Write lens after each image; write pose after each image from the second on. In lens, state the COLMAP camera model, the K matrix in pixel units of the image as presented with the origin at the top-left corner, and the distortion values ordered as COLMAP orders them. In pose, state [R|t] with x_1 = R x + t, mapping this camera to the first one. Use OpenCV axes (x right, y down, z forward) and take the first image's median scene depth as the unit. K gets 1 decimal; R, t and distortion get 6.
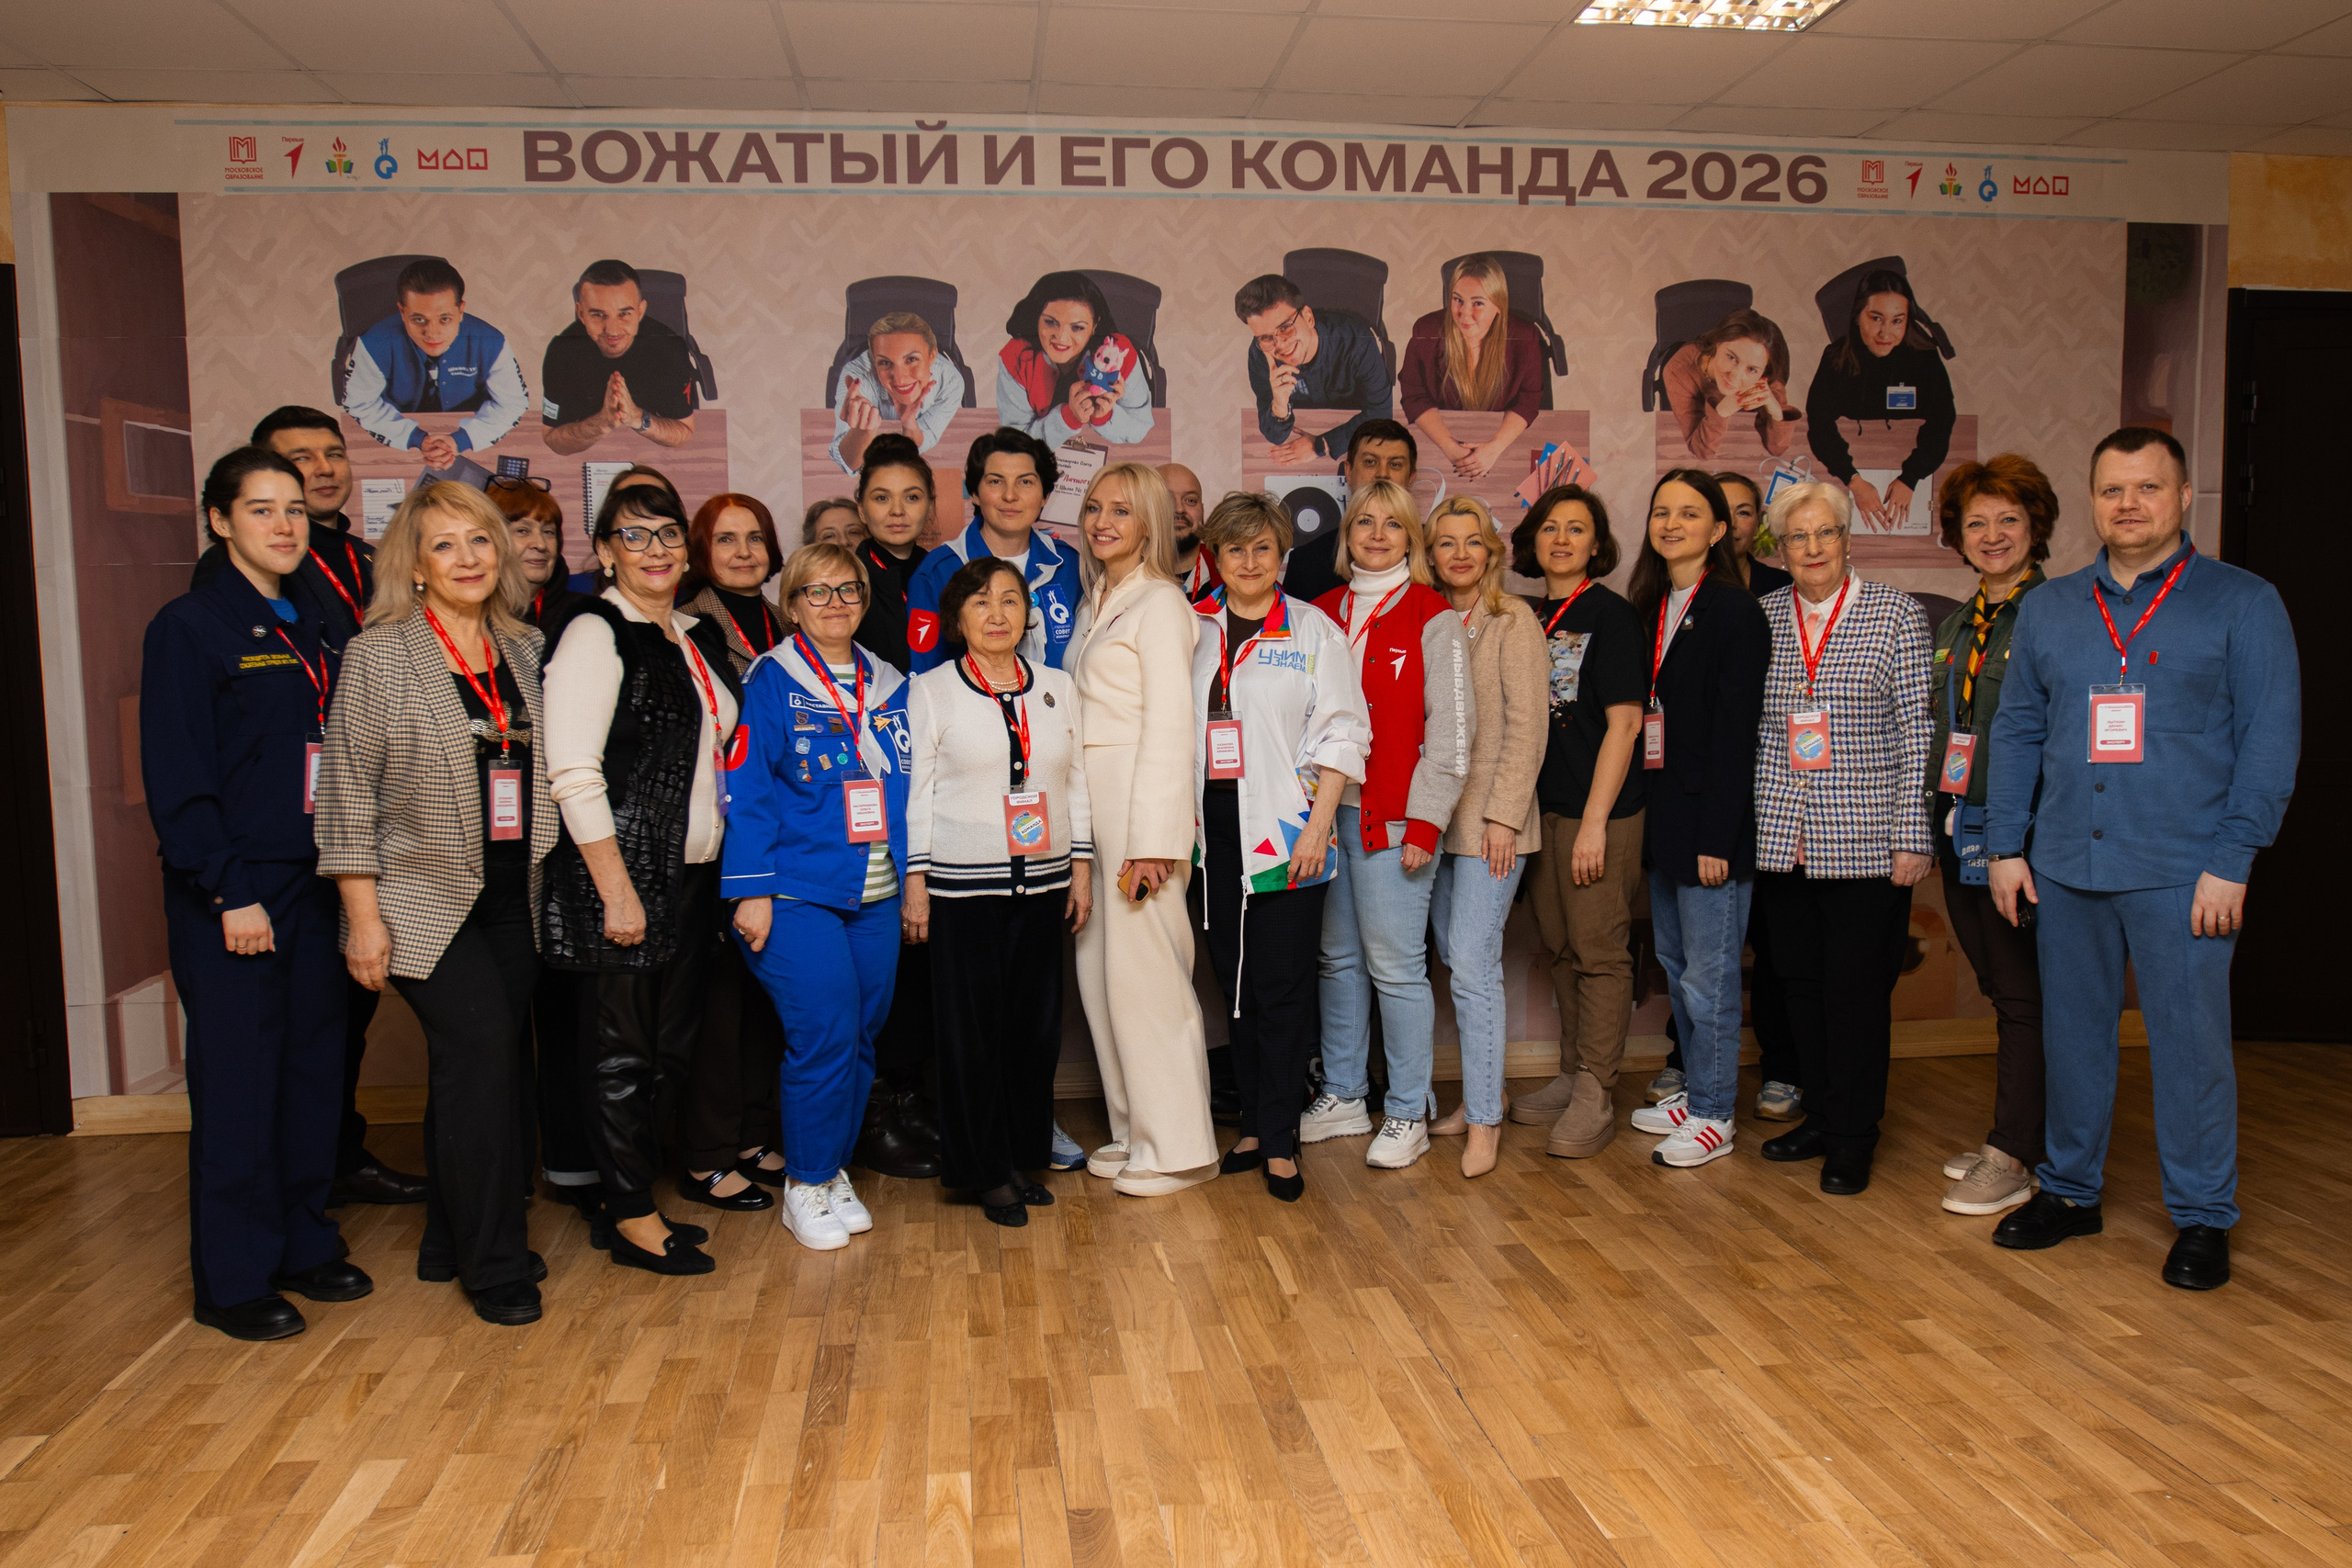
lens RADIAL K [[1739.1, 0, 1185.0], [0, 1739.1, 804.2], [0, 0, 1]] dist [-0.072657, 0.049117]
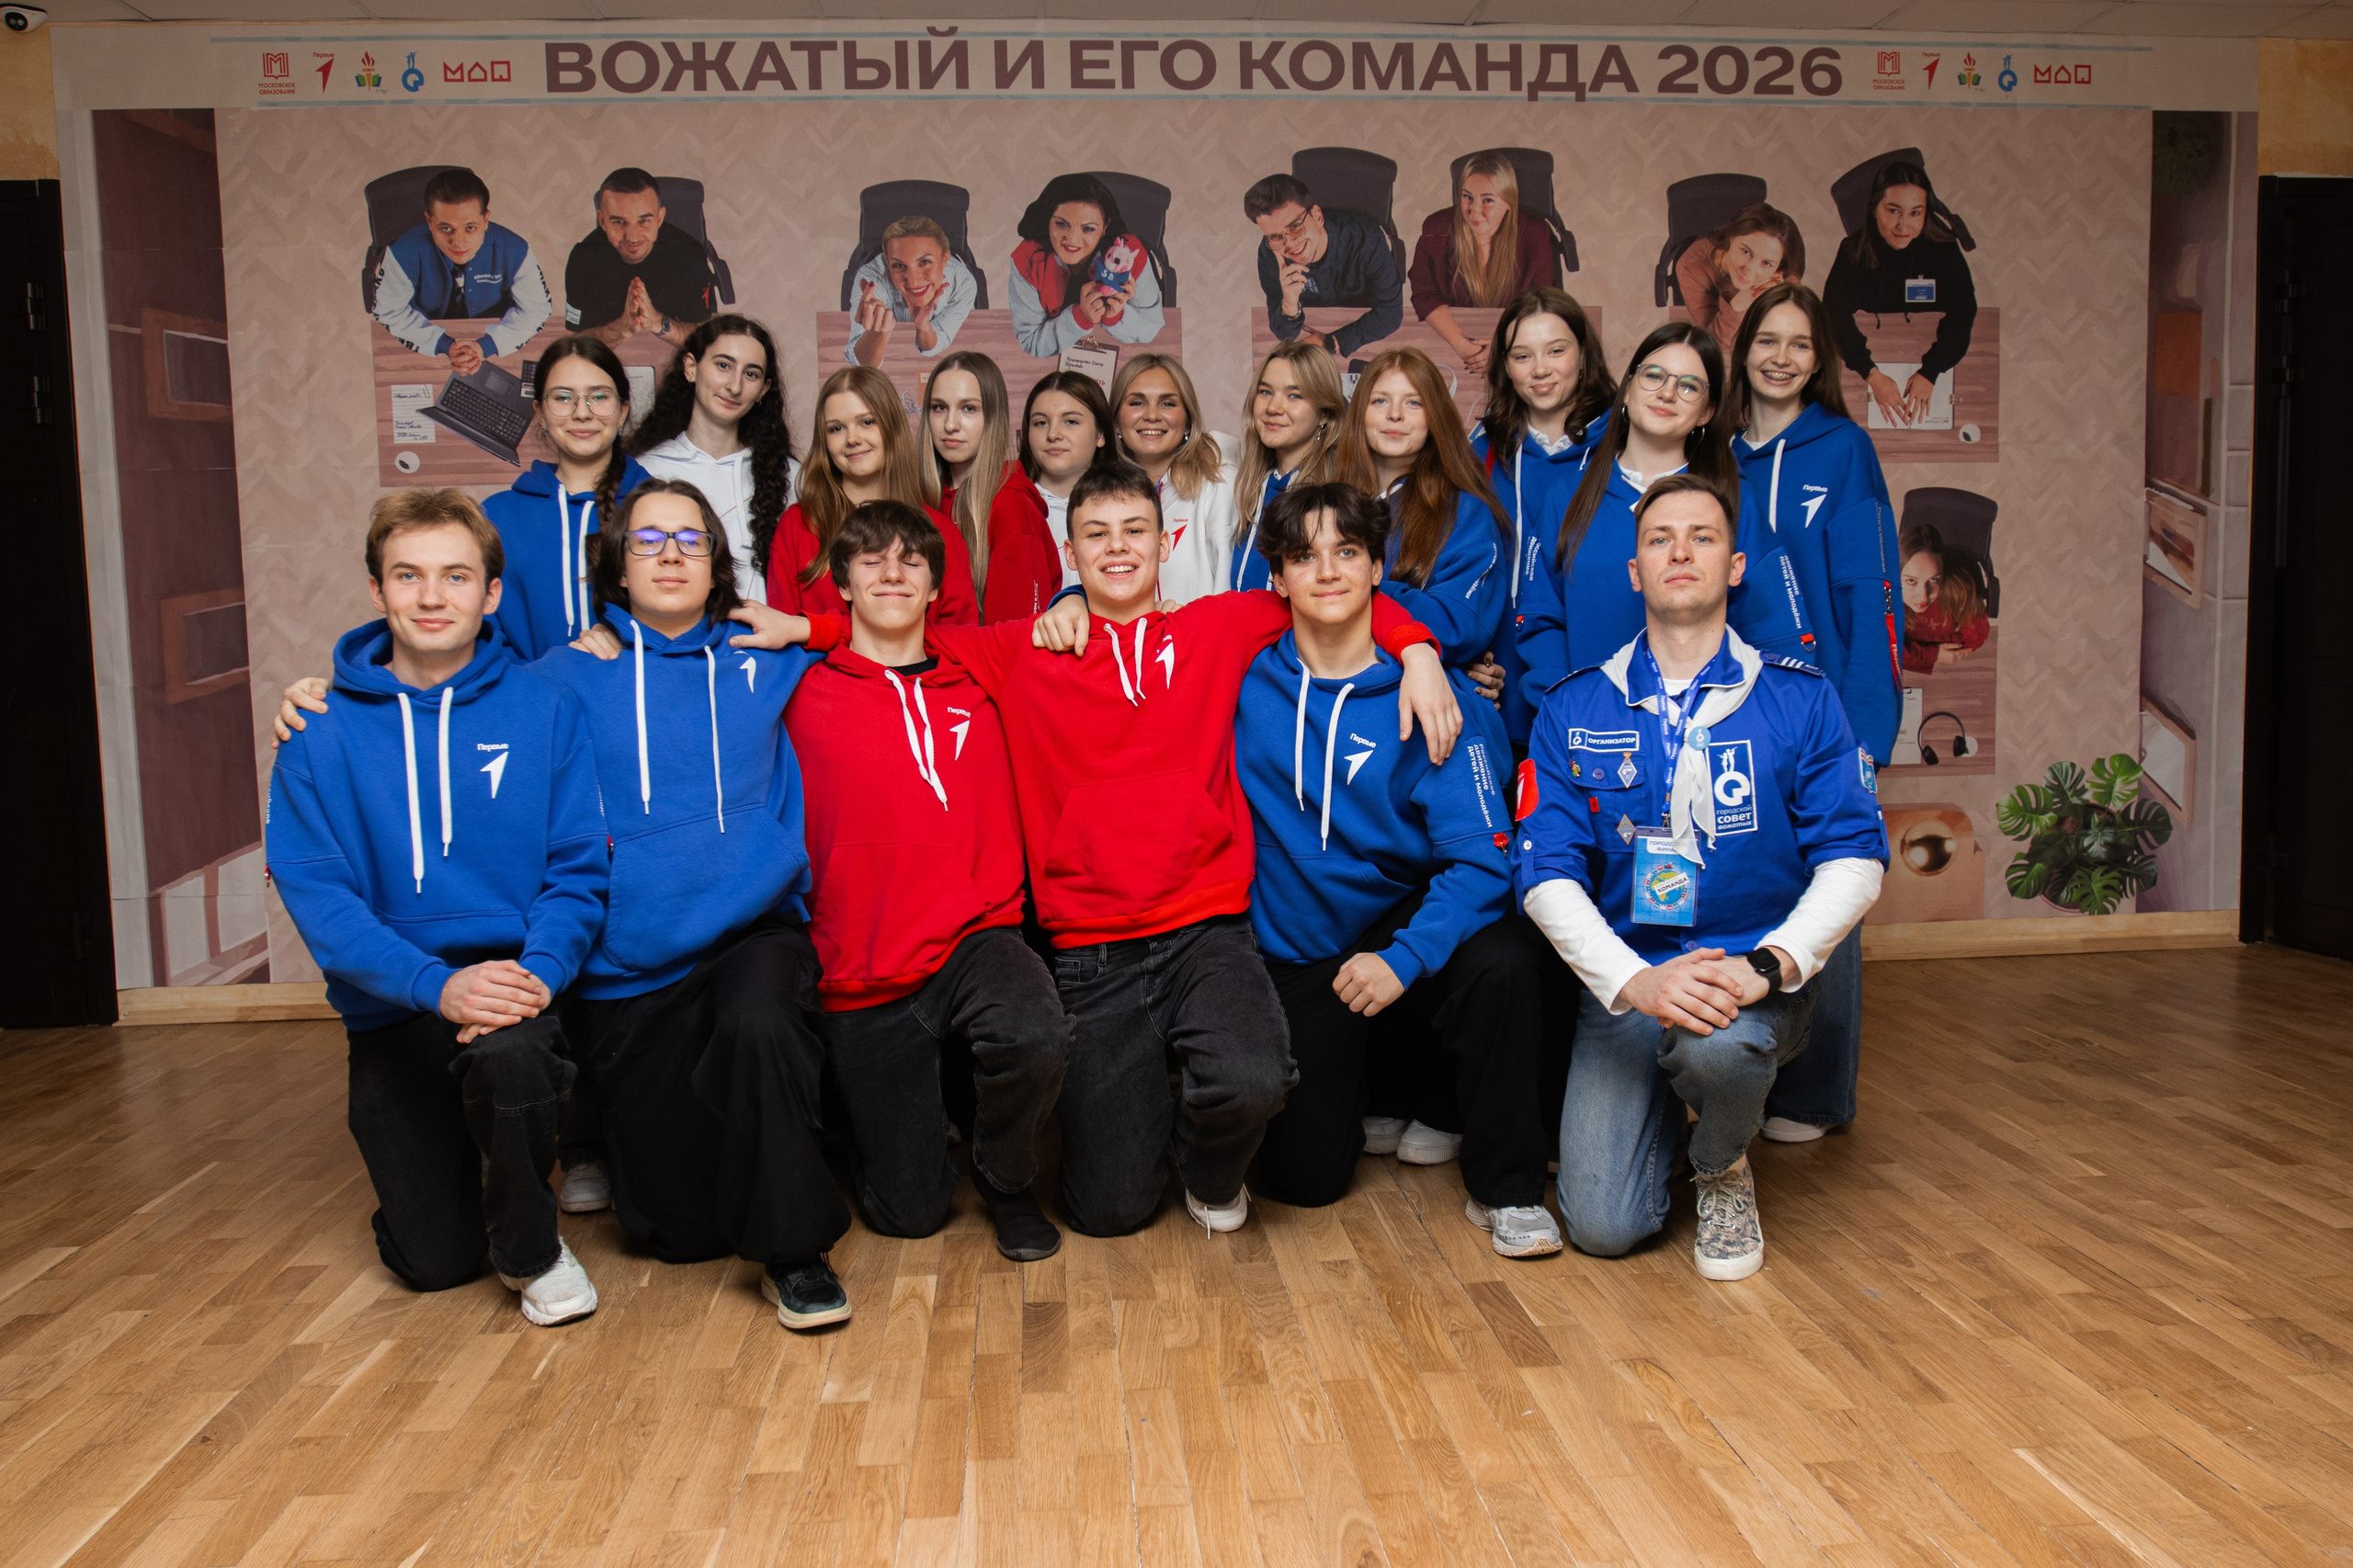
lens RADIAL K [[1803.3, 0, 1209.8], [0, 1803.3, 785.7], [0, 0, 1]] dist [-0.073237, 0.051201]
pose [[0.999355, -0.004631, -0.035625, 0.046355], [0.004630, 0.999989, -0.000132, 0.052591], [0.035625, -0.000033, 0.999365, -0.046969]]
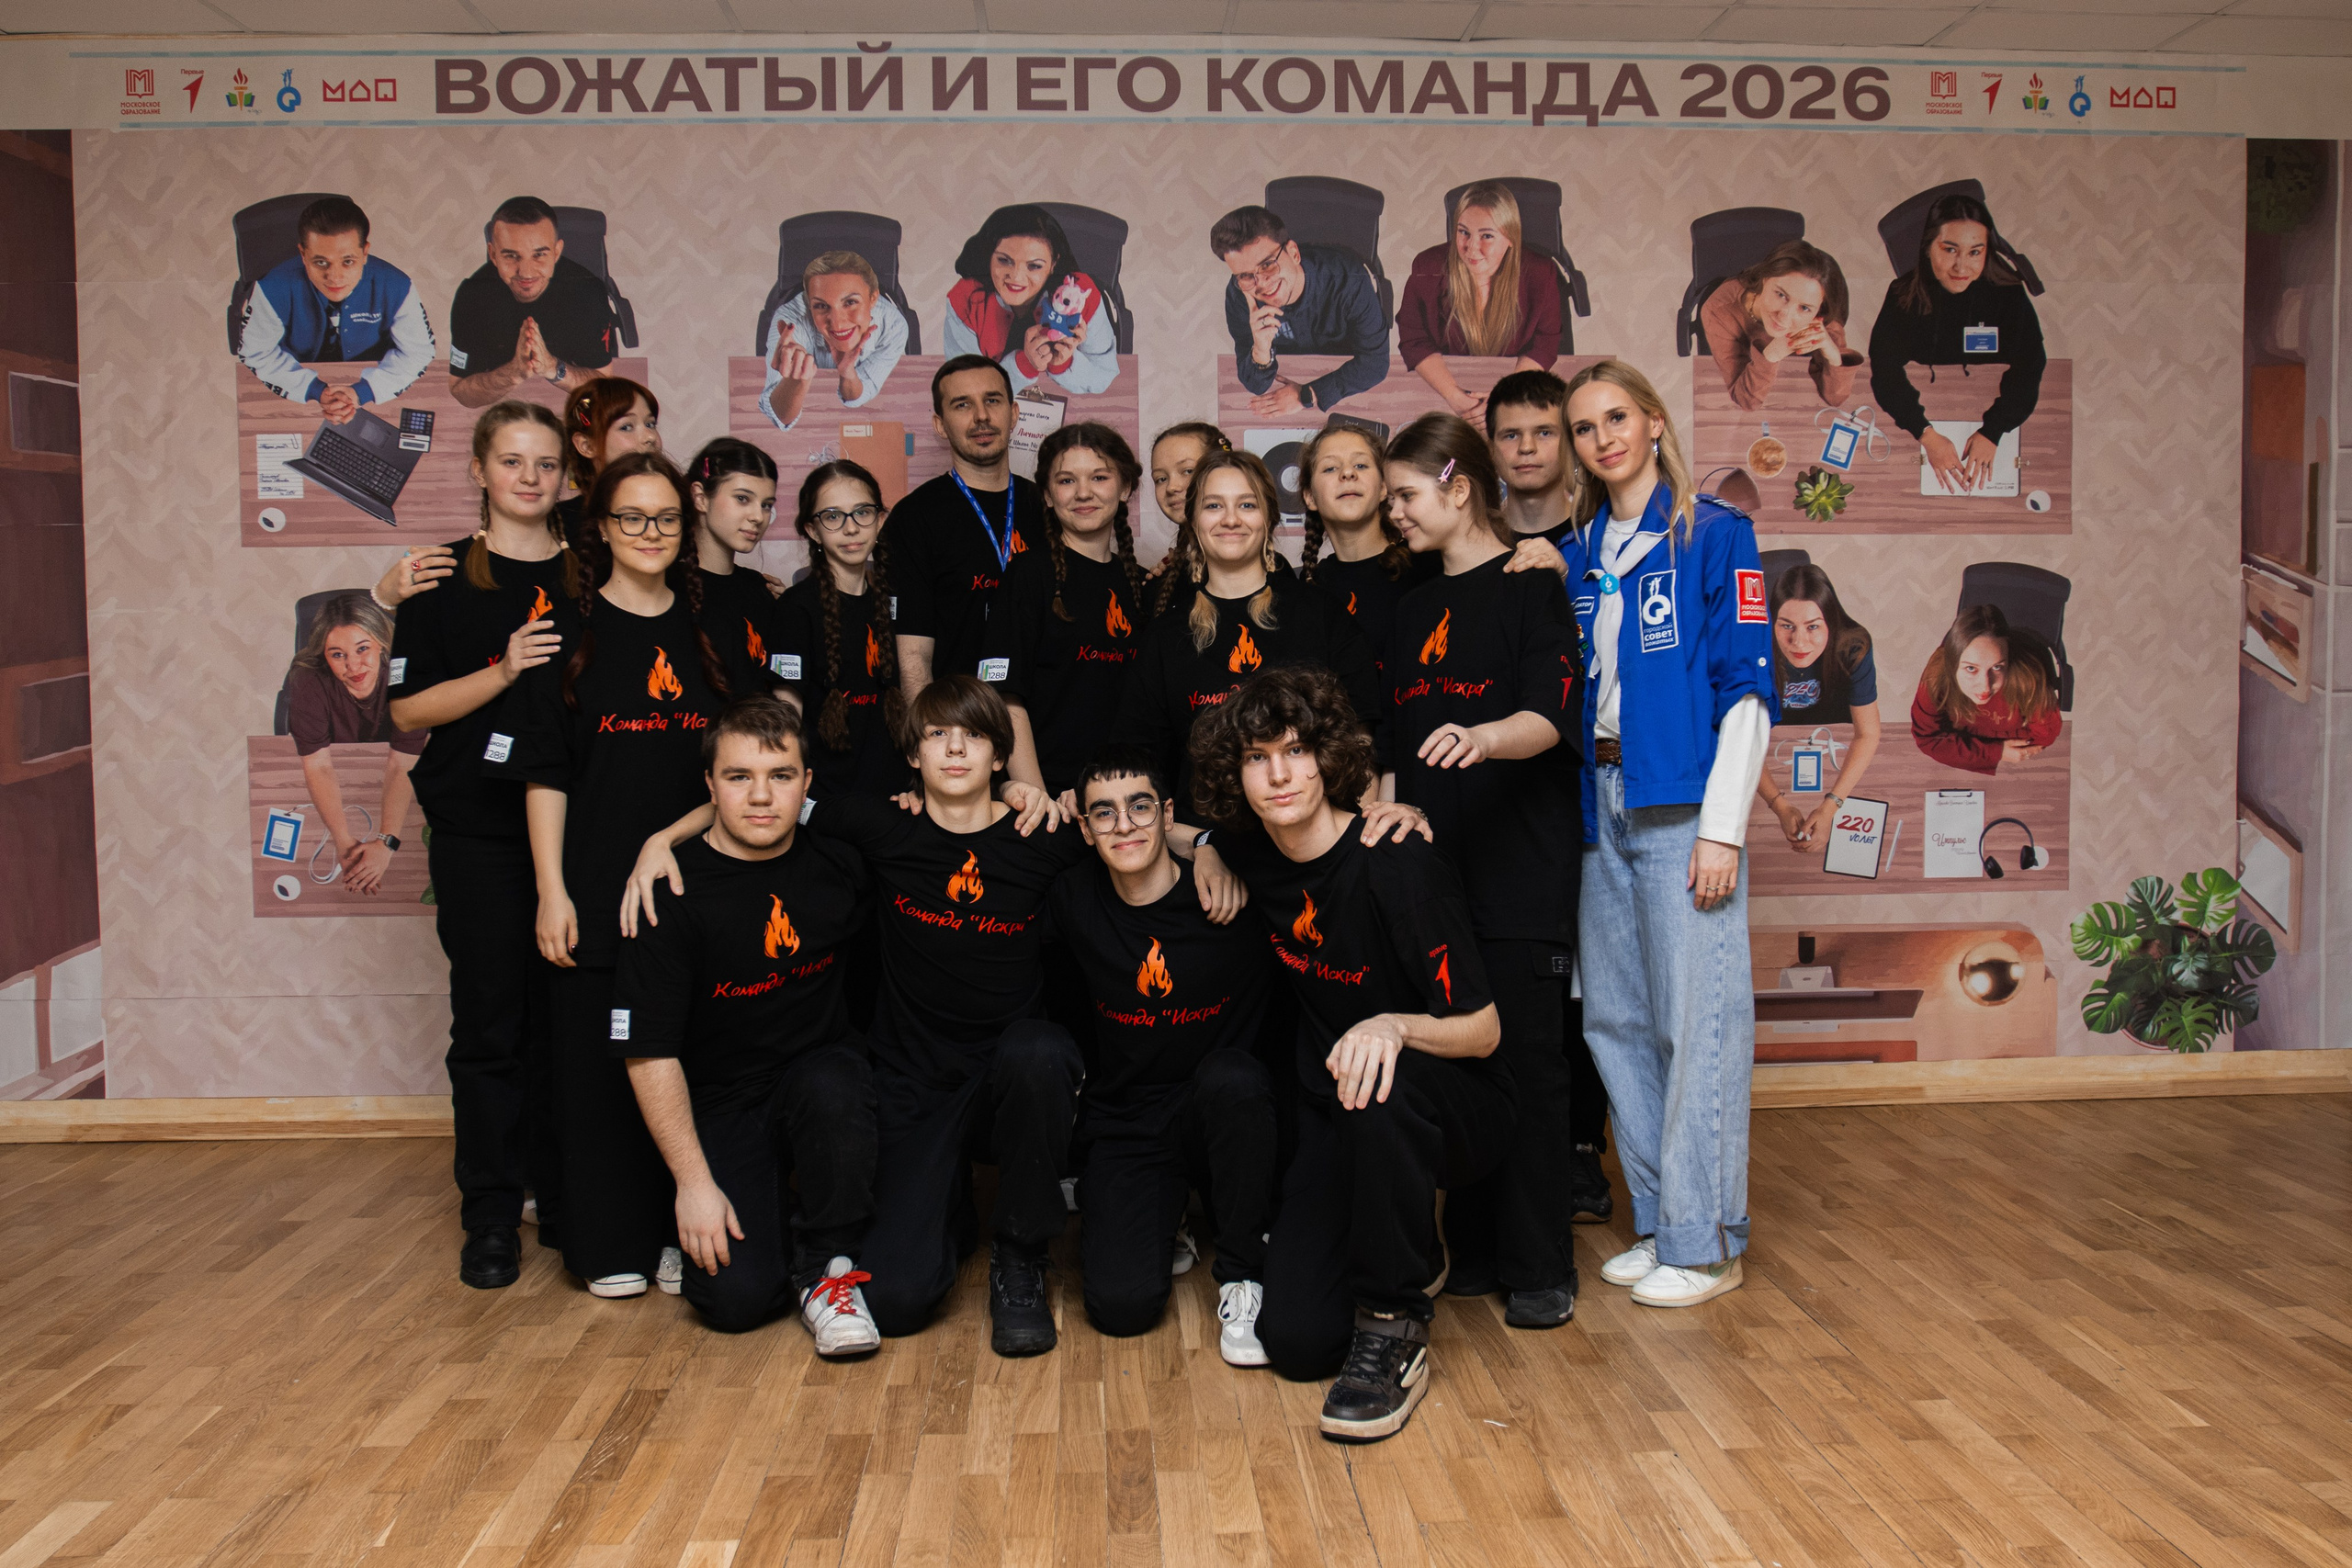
lens RADIAL K [[1859.3, 0, 1190.6], [0, 1859.3, 761.1], [0, 0, 1]] dist [-0.072032, 0.048864]
pose [[0.997716, 0.006720, -0.067207, 0.088466], [-0.009691, 0.998985, -0.043980, 0.024669], [0.066843, 0.044531, 0.996769, 0.057516]]
